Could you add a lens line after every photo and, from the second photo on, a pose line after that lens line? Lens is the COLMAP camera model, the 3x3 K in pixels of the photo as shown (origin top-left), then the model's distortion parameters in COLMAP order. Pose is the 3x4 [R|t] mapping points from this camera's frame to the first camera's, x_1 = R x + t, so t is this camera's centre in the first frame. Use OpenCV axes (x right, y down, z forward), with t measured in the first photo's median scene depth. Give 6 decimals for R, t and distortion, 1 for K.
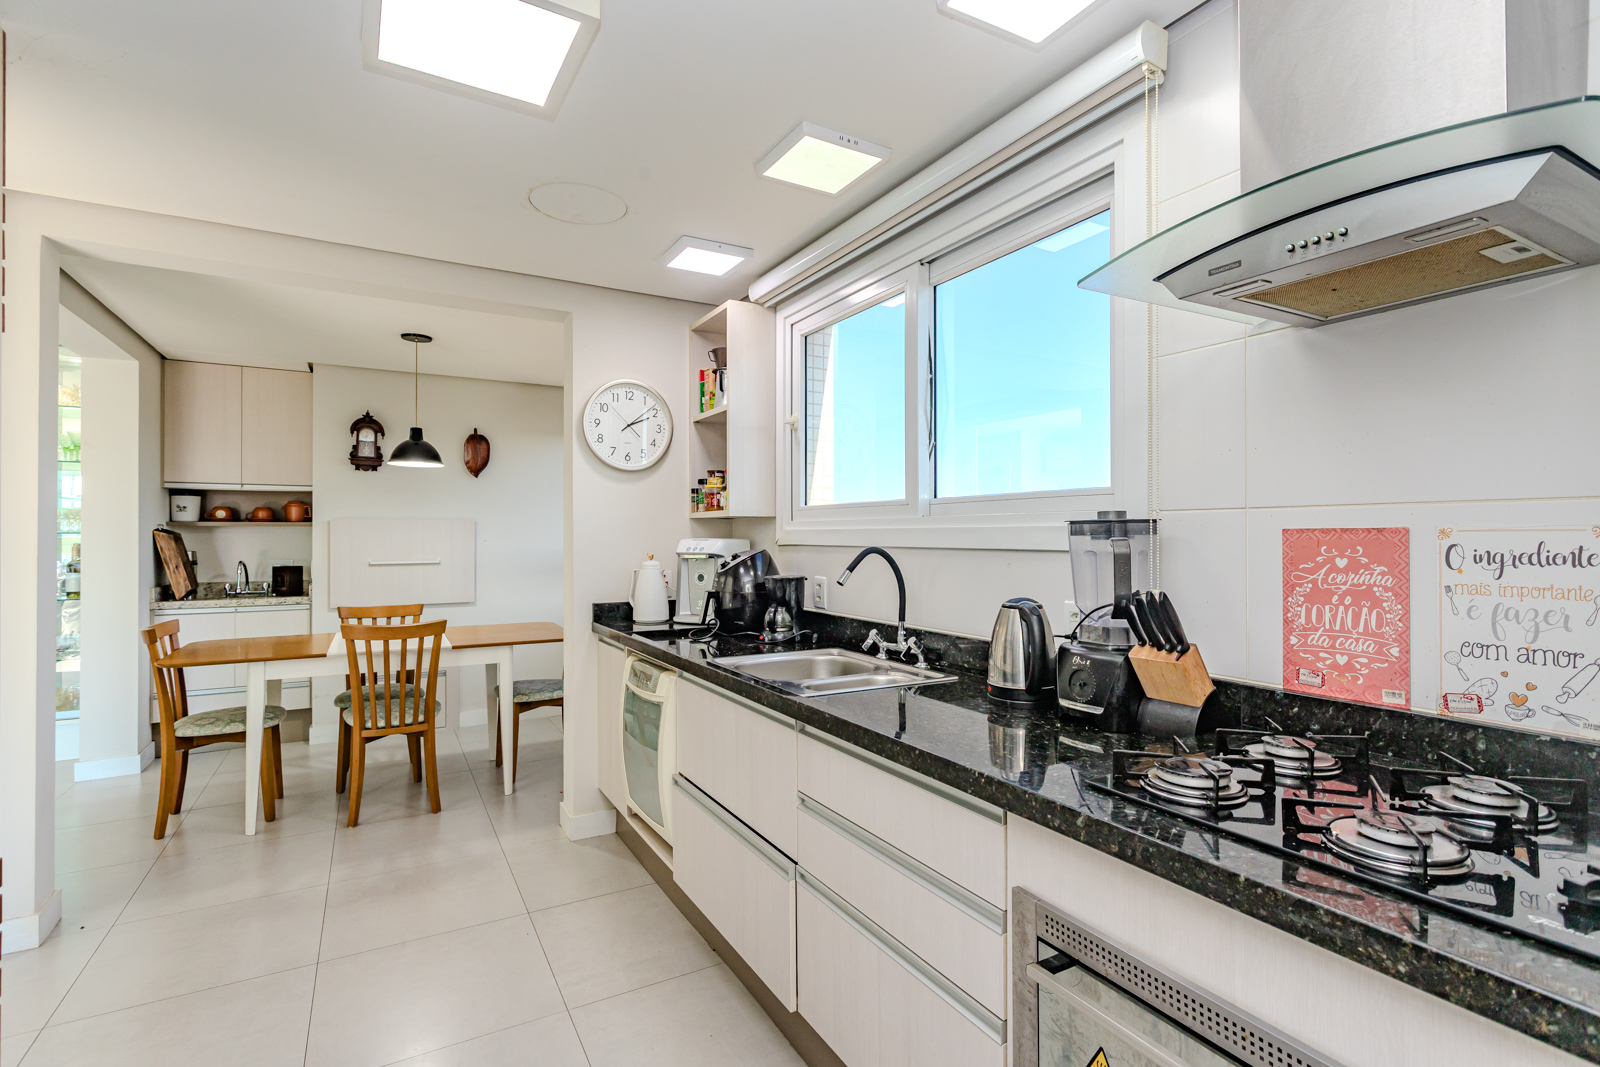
lens RADIAL K [[753.3, 0, 807.5], [0, 753.3, 532.1], [0, 0, 1]] dist [-0.003496, 0.004093]
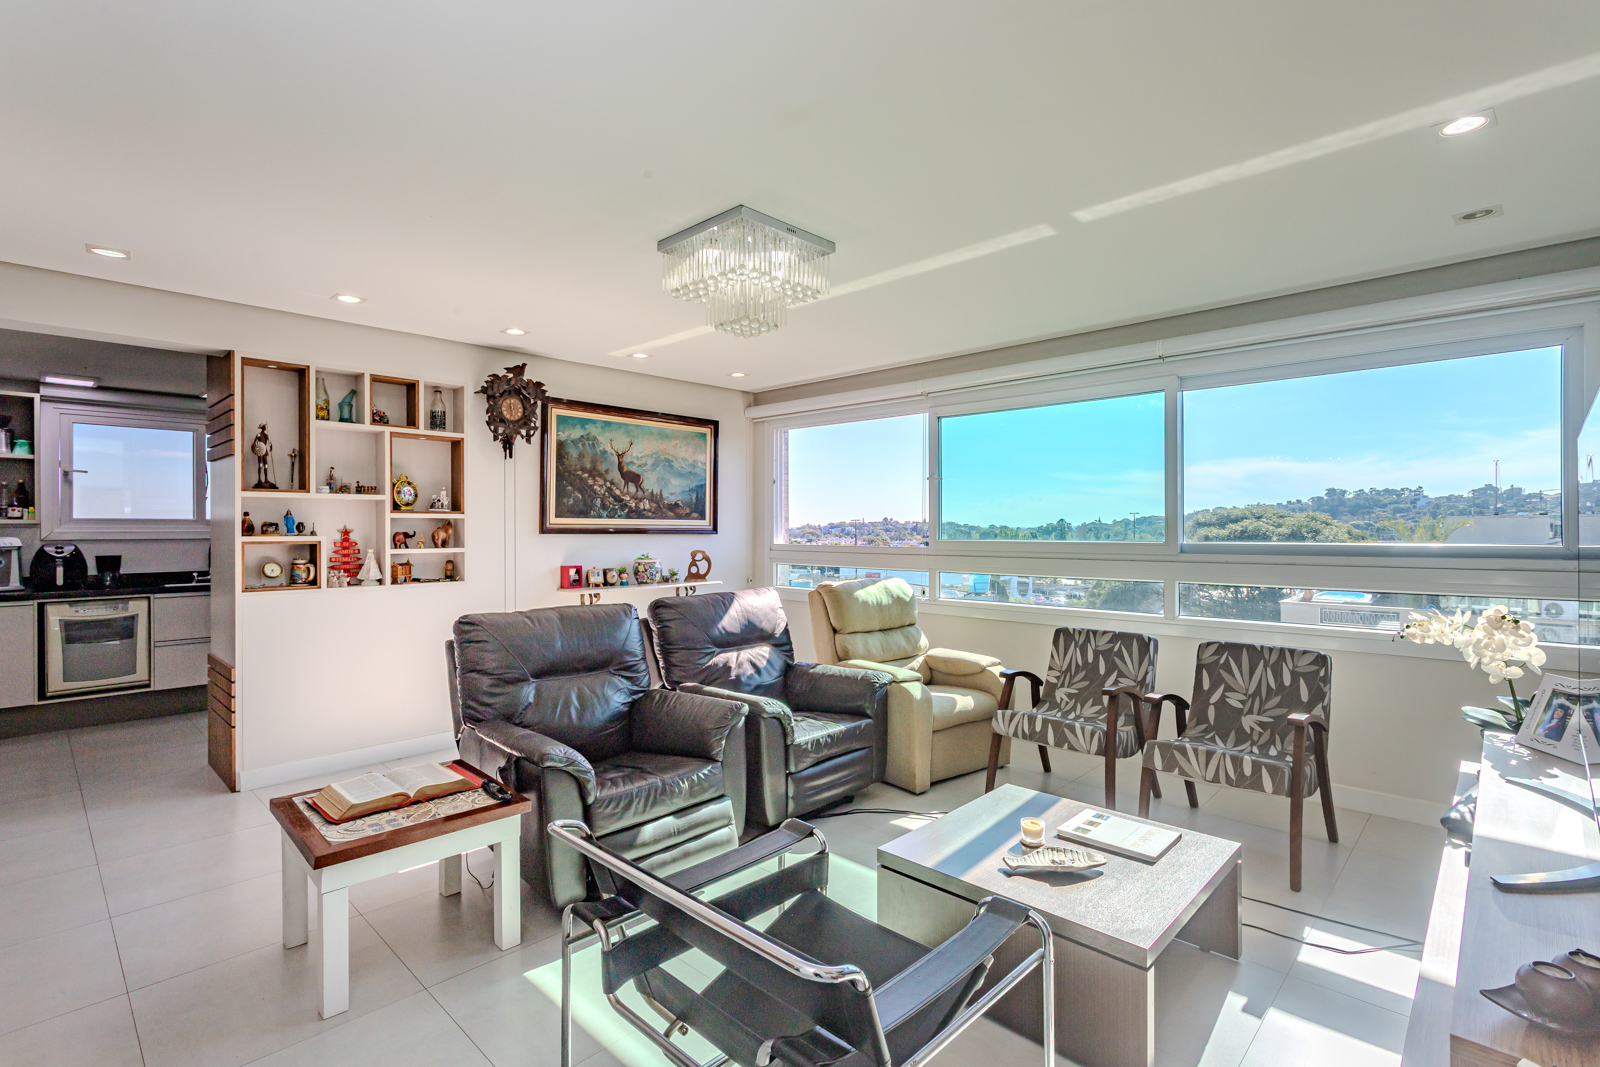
lens RADIAL K [[753.3, 0, 806.1], [0, 753.3, 529.5], [0, 0, 1]] dist [-0.003496, 0.004093]
pose [[-0.274239, -0.002257, 0.961659, -1.607936], [-0.004940, 0.999987, 0.000938, -0.012864], [-0.961649, -0.004493, -0.274247, -0.130952]]
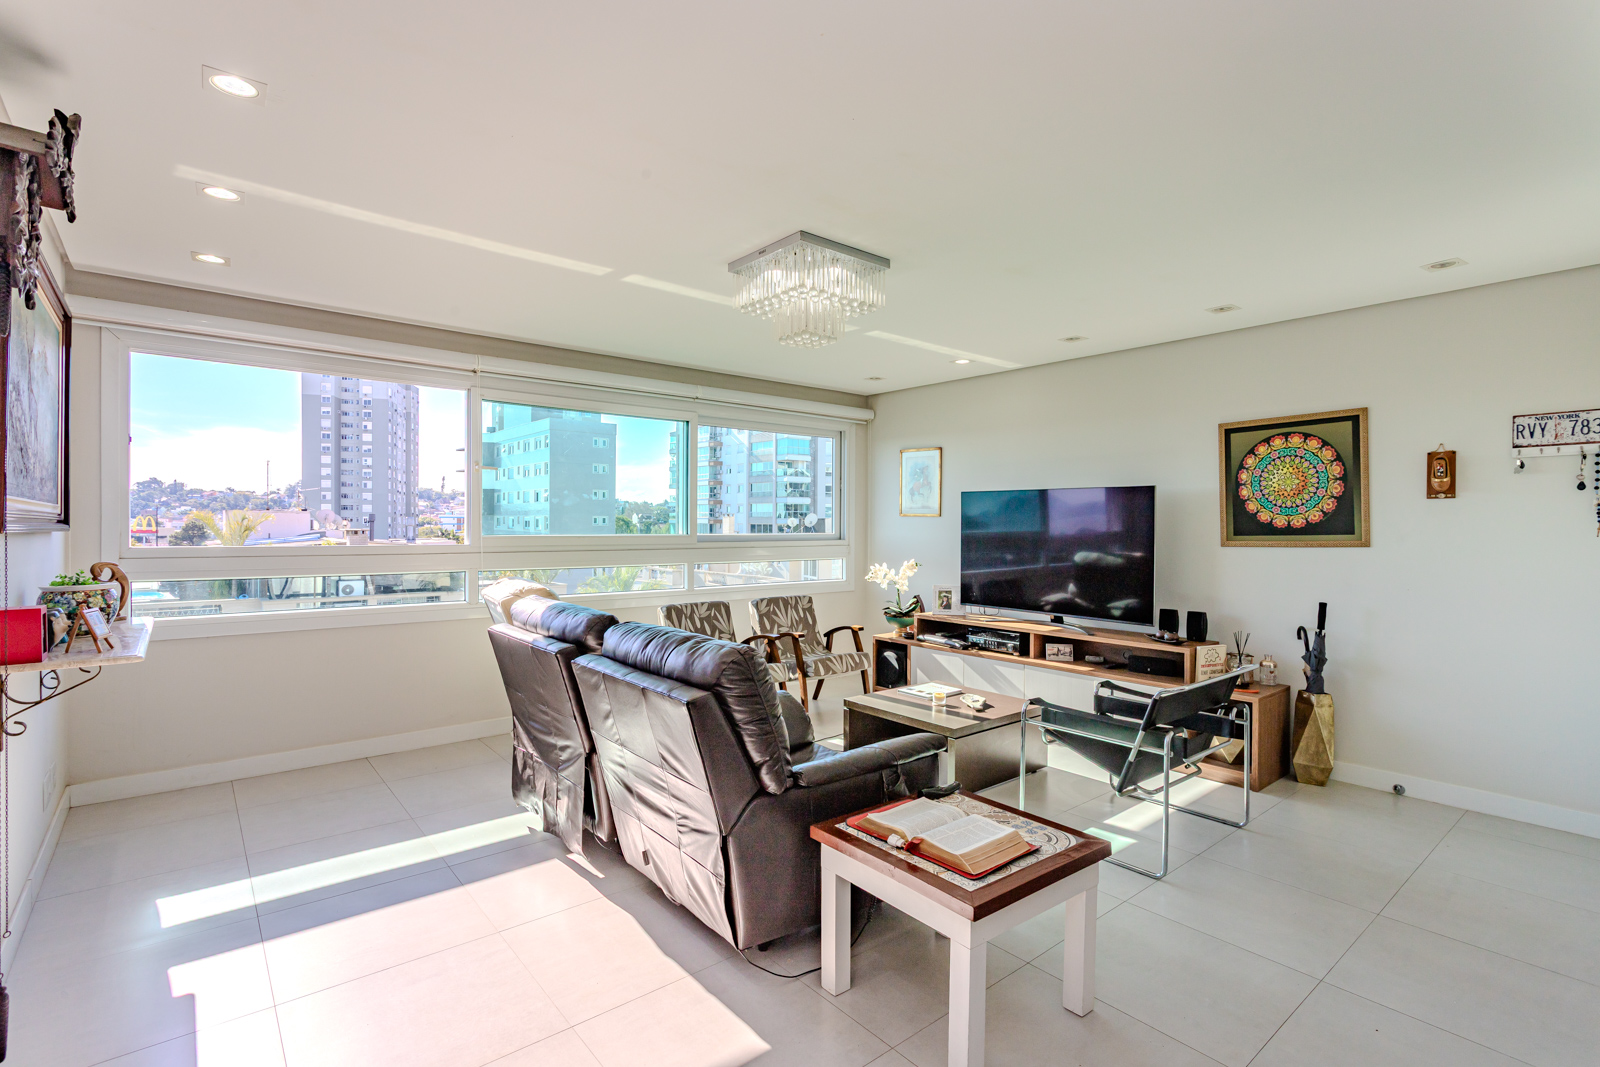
lens RADIAL K [[753.3, 0, 804.0], [0, 753.3, 529.4], [0, 0, 1]] dist [-0.003496, 0.004093]
pose [[-0.986062, -0.006742, -0.166244, -0.770984], [-0.006853, 0.999977, 0.000089, -0.008464], [0.166240, 0.001227, -0.986085, 0.496731]]
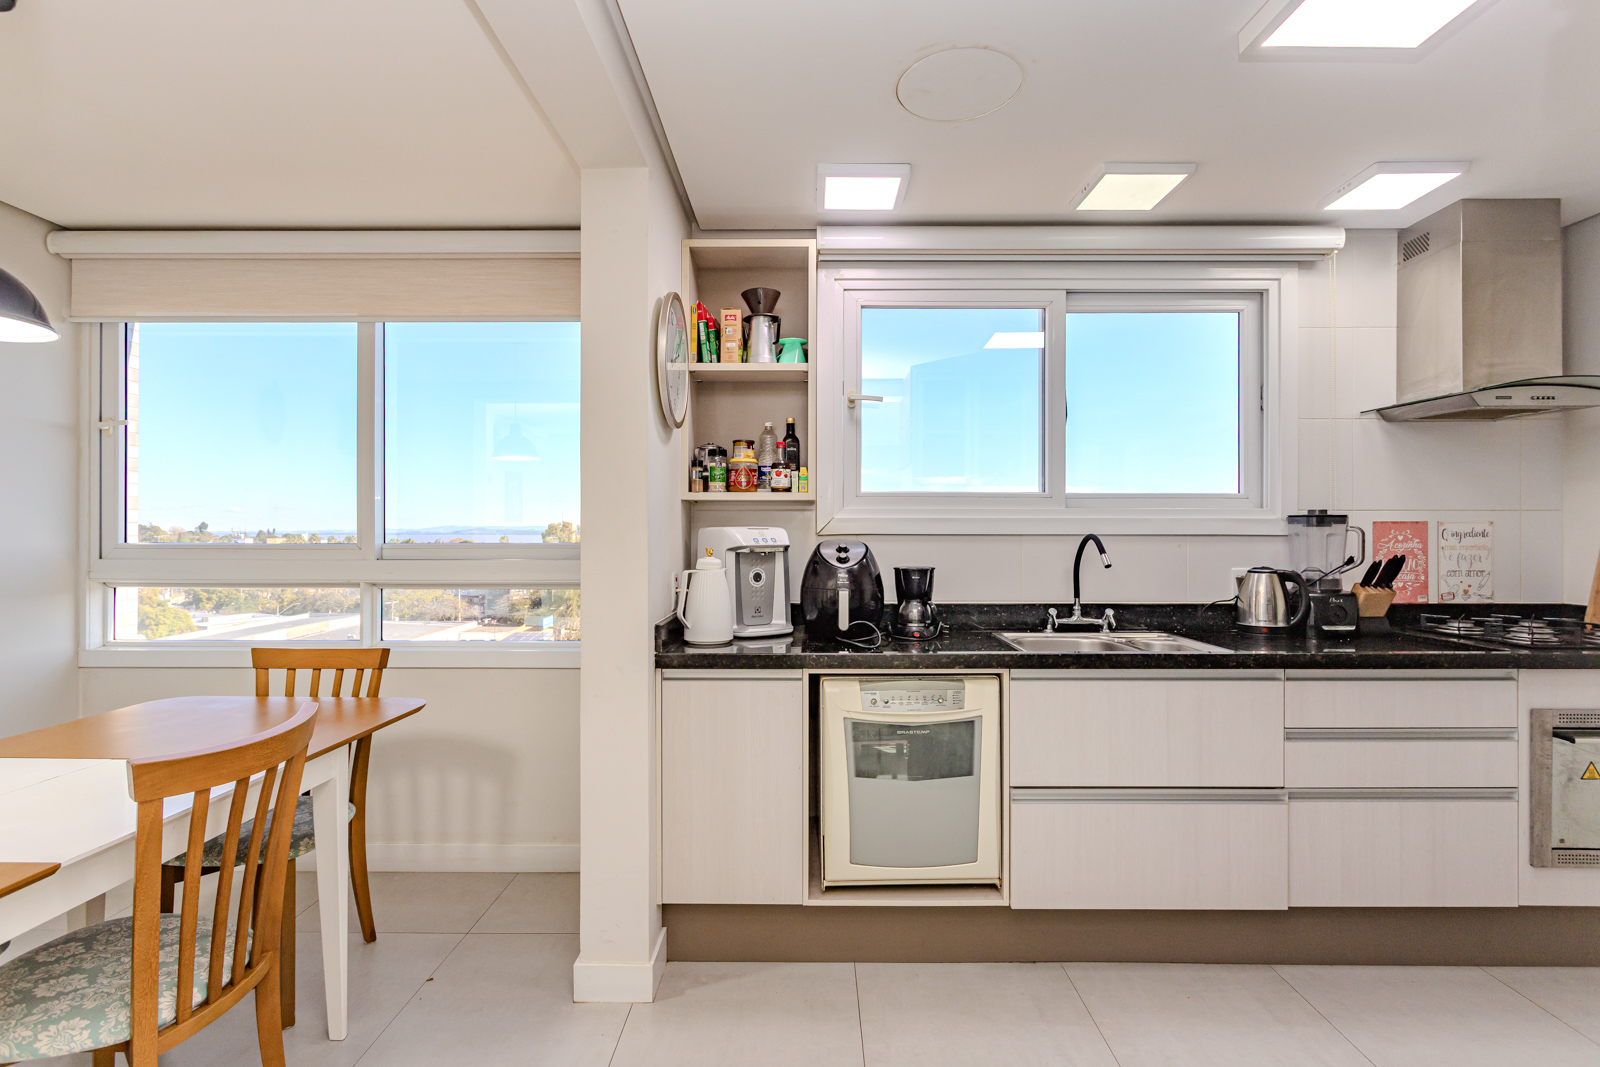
lens RADIAL K [[753.3, 0, 818.7], [0, 753.3, 529.8], [0, 0, 1]] dist [-0.003496, 0.004093]
pose [[0.500282, 0.002408, 0.865859, -0.603032], [-0.006328, 0.999980, 0.000875, 0.008409], [-0.865839, -0.005917, 0.500287, 0.429429]]
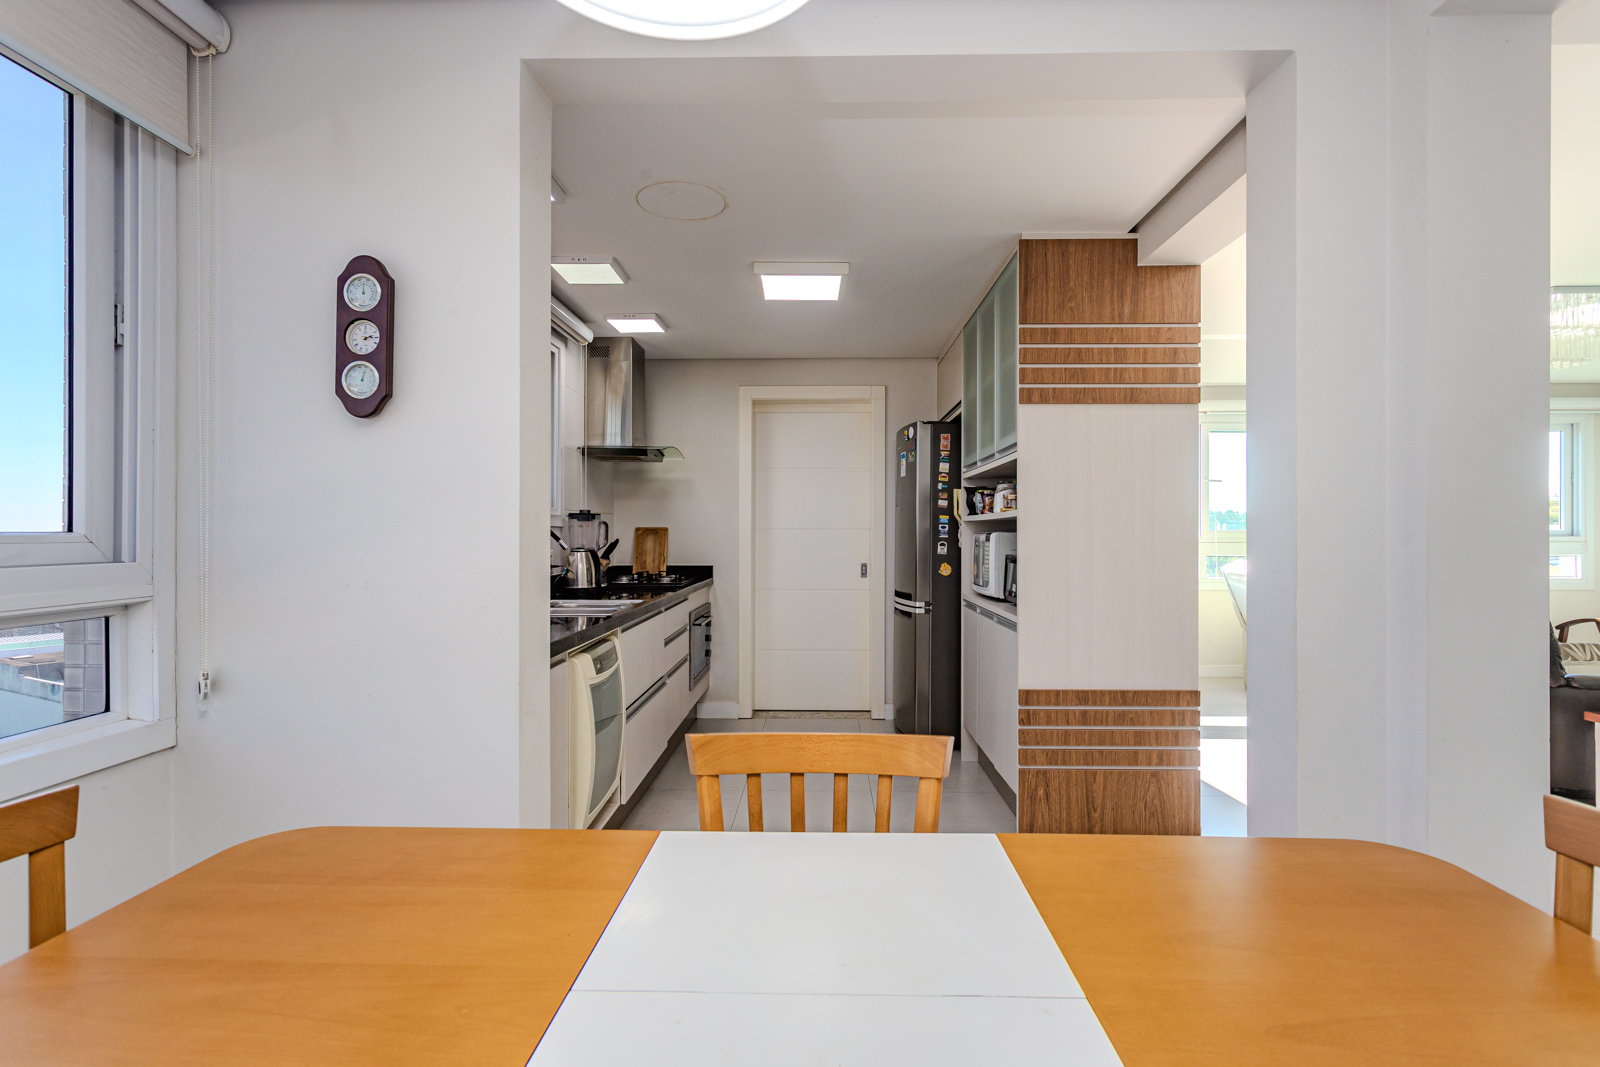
lens RADIAL K [[753.3, 0, 799.8], [0, 753.3, 533.1], [0, 0, 1]] dist [-0.003496, 0.004093]
pose [[-0.849089, -0.001461, 0.528248, -0.590267], [-0.004610, 0.999979, -0.004643, 0.021979], [-0.528230, -0.006378, -0.849077, 1.058459]]
